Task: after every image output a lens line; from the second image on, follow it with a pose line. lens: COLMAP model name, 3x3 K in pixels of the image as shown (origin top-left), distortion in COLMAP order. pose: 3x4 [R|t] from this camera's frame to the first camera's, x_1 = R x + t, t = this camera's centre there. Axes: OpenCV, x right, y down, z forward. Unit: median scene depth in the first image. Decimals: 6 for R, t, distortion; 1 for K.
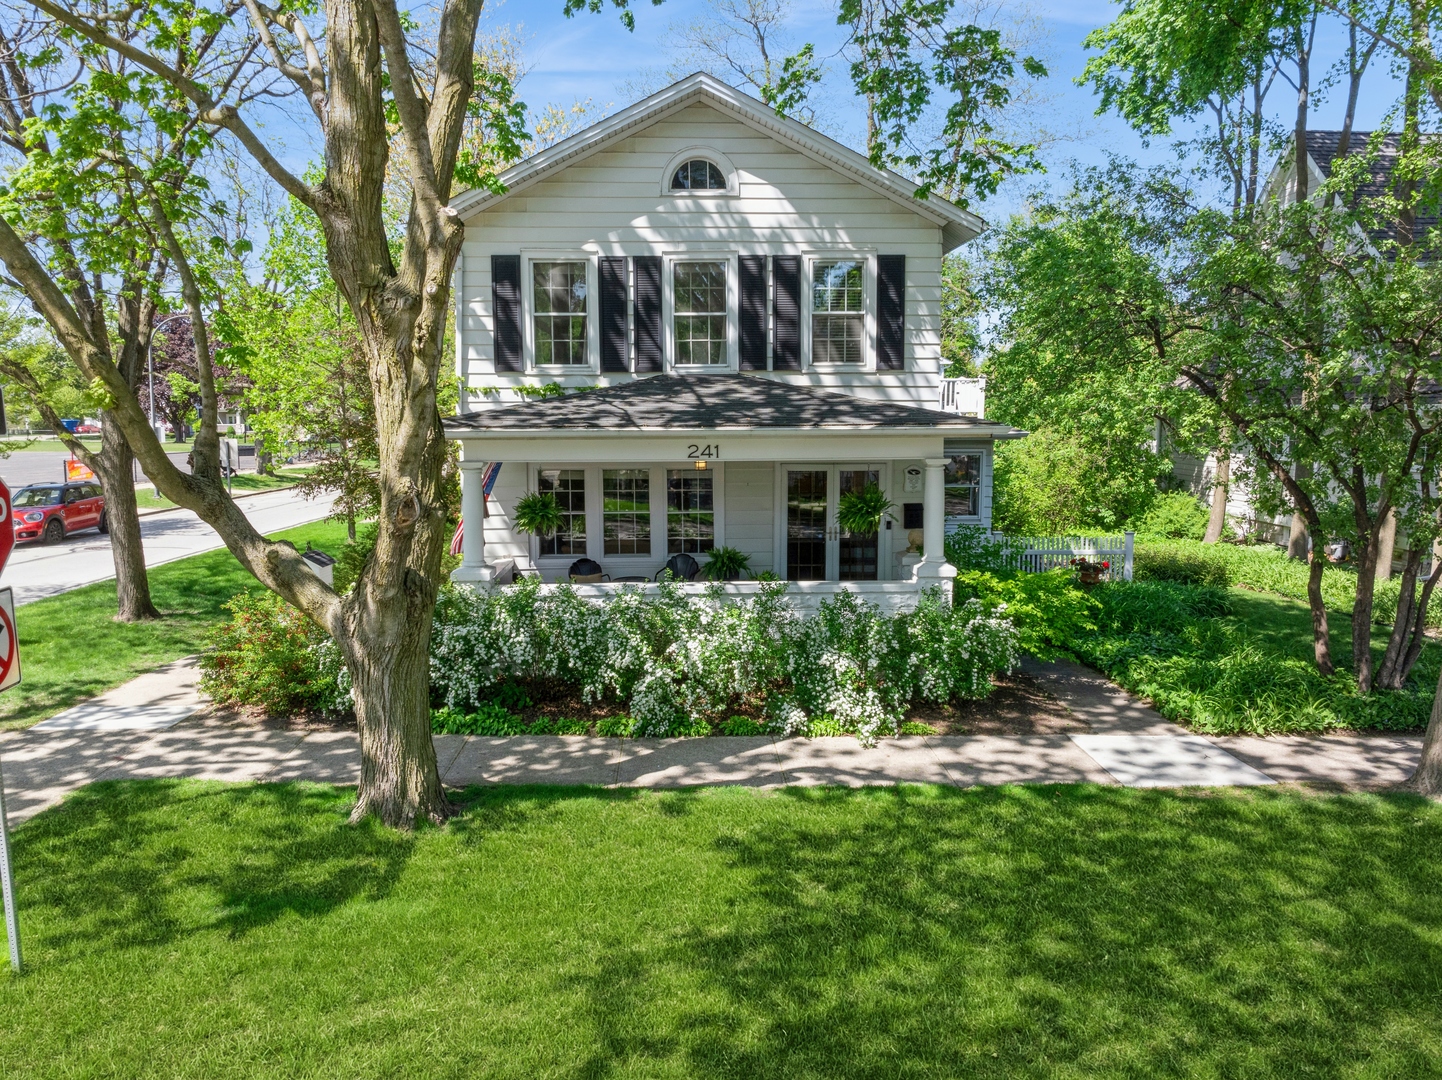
lens RADIAL K [[1012.2, 0, 721.0], [0, 1012.2, 540.0], [0, 0, 1]] dist [-0.020290, -0.002684]
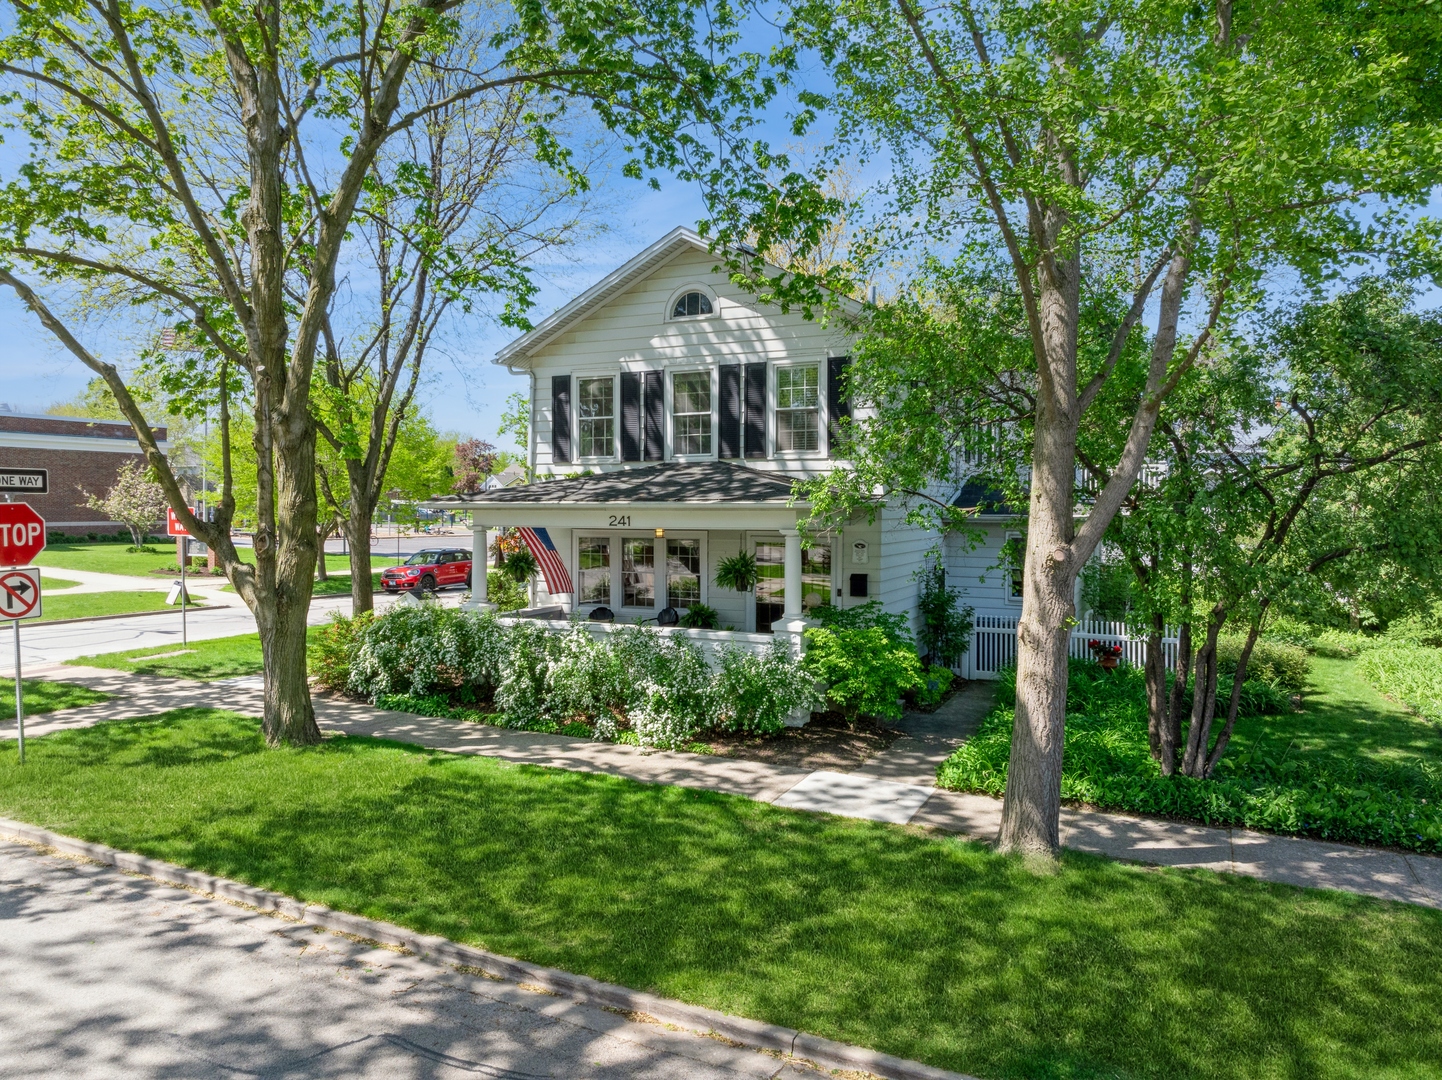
lens RADIAL K [[1012.2, 0, 721.0], [0, 1012.2, 540.0], [0, 0, 1]] dist [-0.020290, -0.002684]
pose [[0.894815, 0.028000, -0.445557, 0.764710], [-0.065864, 0.995390, -0.069721, 0.020647], [0.441551, 0.091734, 0.892534, -0.102618]]
